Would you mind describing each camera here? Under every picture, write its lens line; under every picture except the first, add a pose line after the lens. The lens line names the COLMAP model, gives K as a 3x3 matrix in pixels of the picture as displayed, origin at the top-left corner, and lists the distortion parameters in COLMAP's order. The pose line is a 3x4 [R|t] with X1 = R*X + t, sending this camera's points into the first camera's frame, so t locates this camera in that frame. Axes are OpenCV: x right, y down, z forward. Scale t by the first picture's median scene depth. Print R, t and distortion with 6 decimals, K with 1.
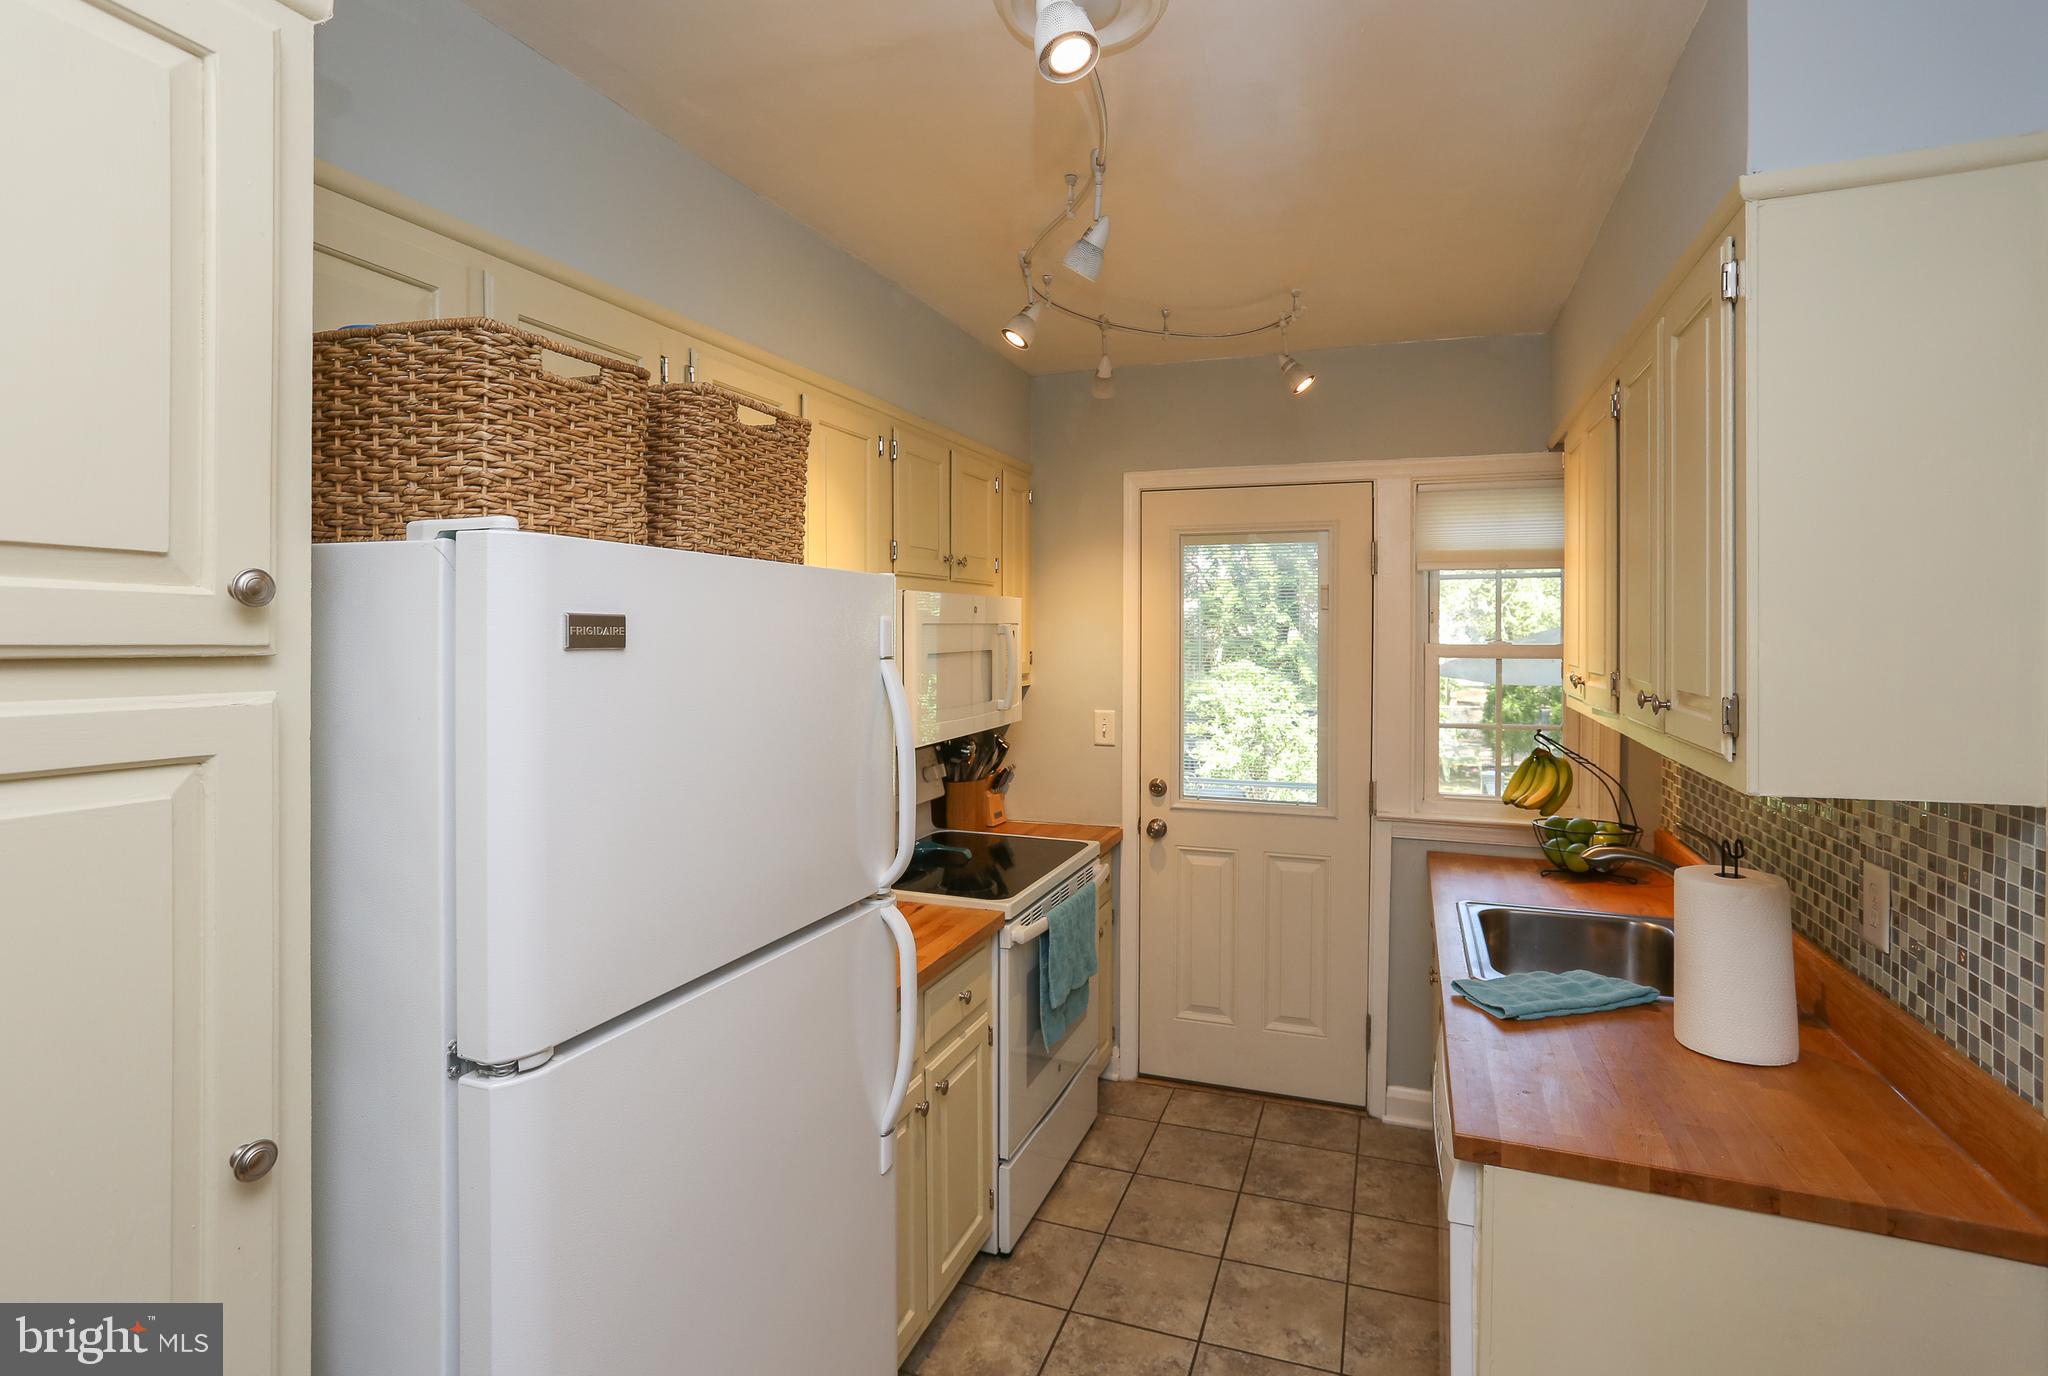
lens RADIAL K [[1001.6, 0, 1046.2], [0, 1001.6, 643.9], [0, 0, 1]] dist [-0.050114, 0.009222]
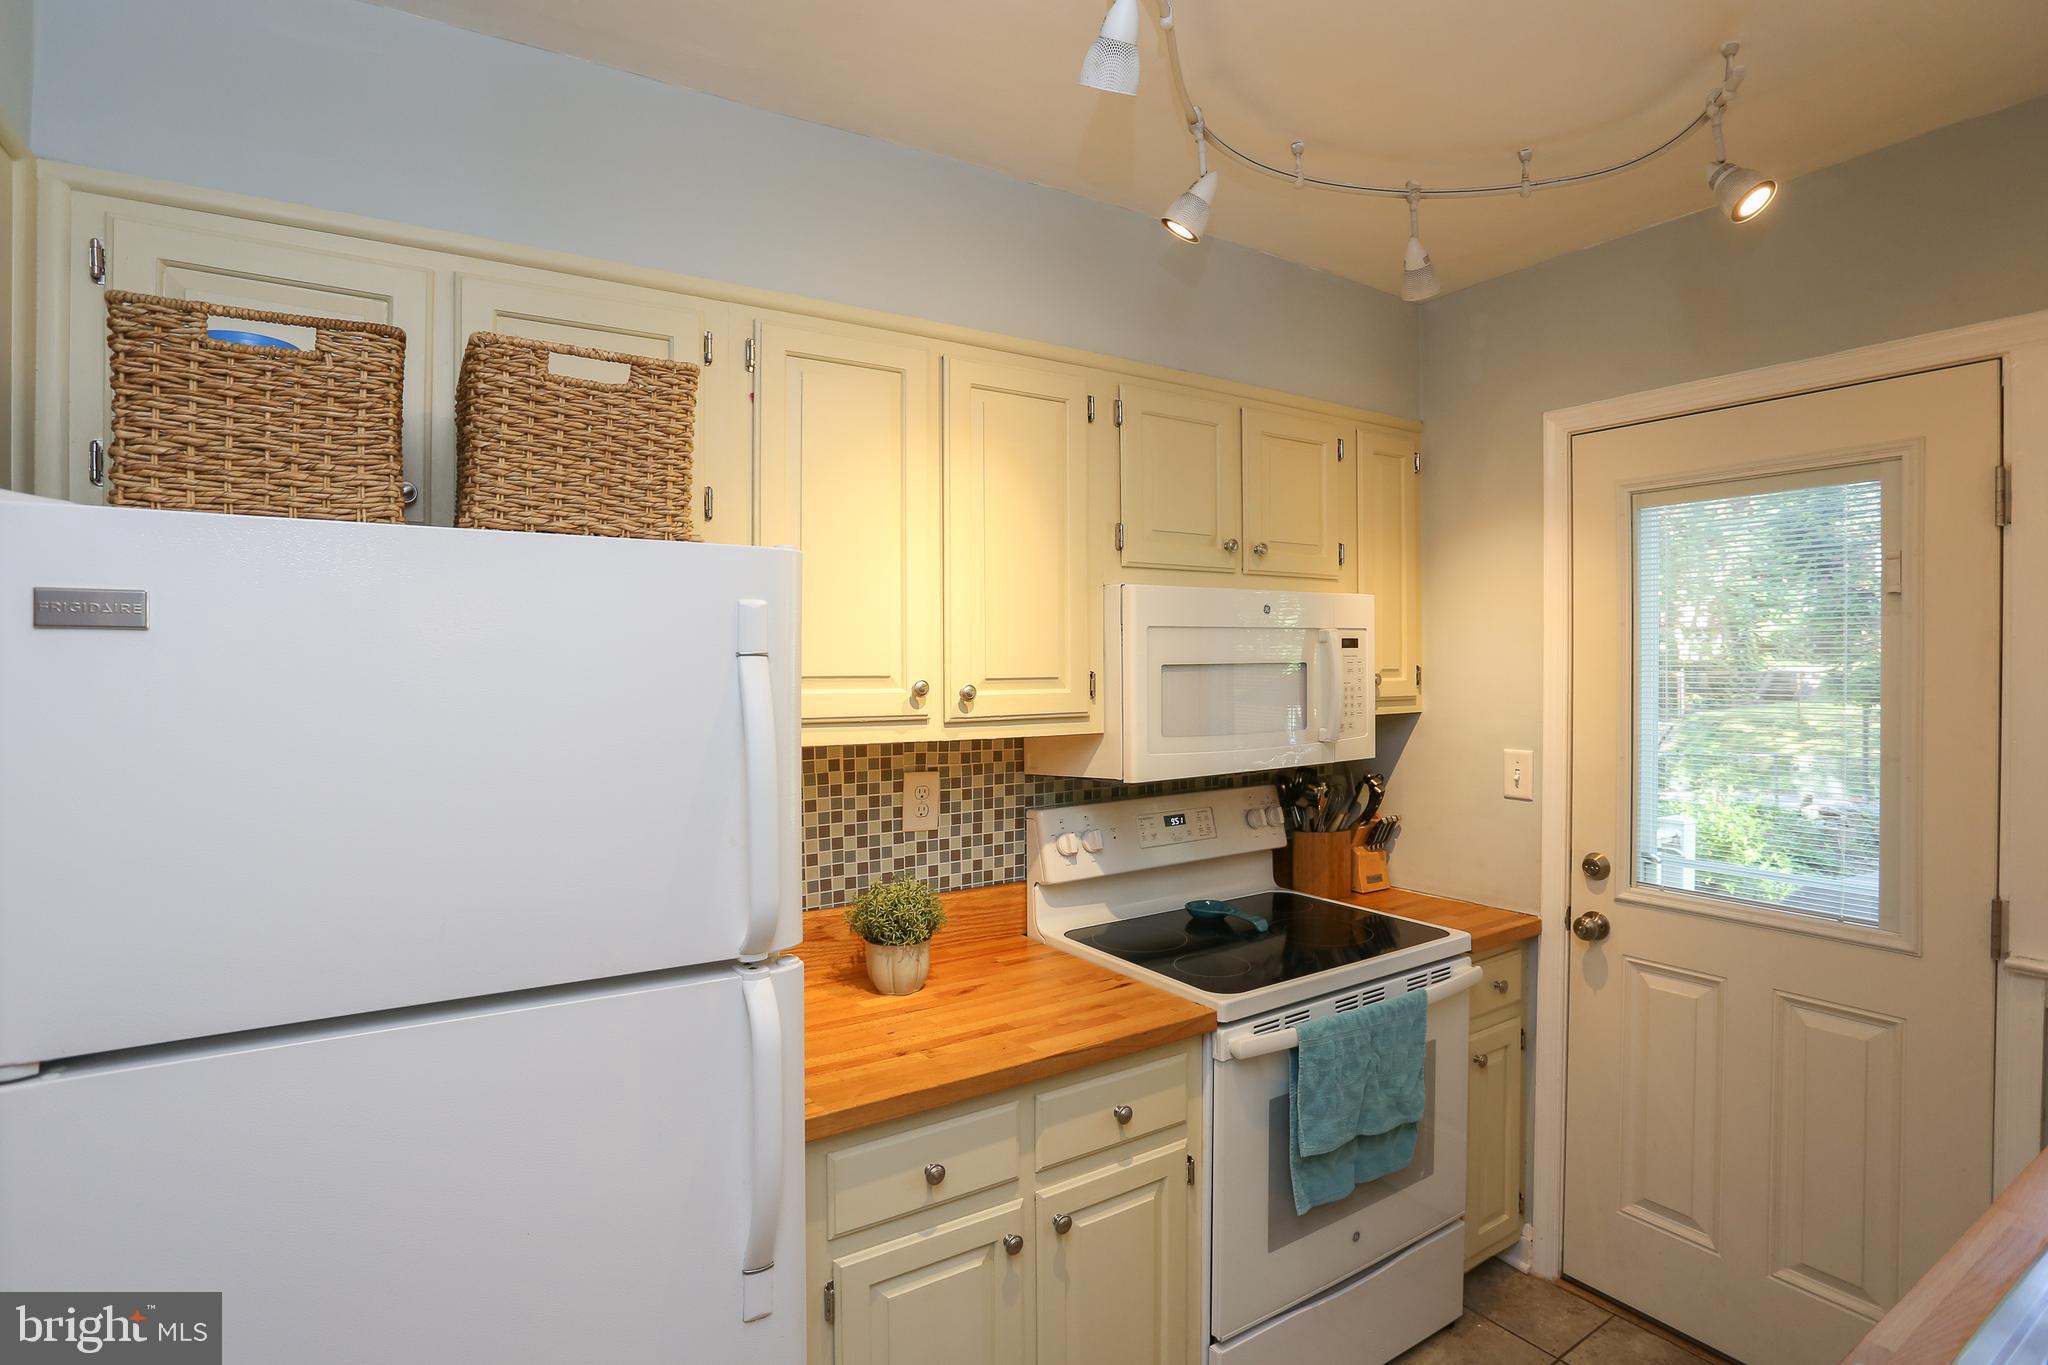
lens RADIAL K [[1001.6, 0, 1020.2], [0, 1001.6, 668.8], [0, 0, 1]] dist [-0.050114, 0.009222]
pose [[0.794634, 0.000795, -0.607088, 0.240395], [-0.002602, 0.999994, -0.002096, 0.013446], [0.607083, 0.003246, 0.794632, 0.266974]]
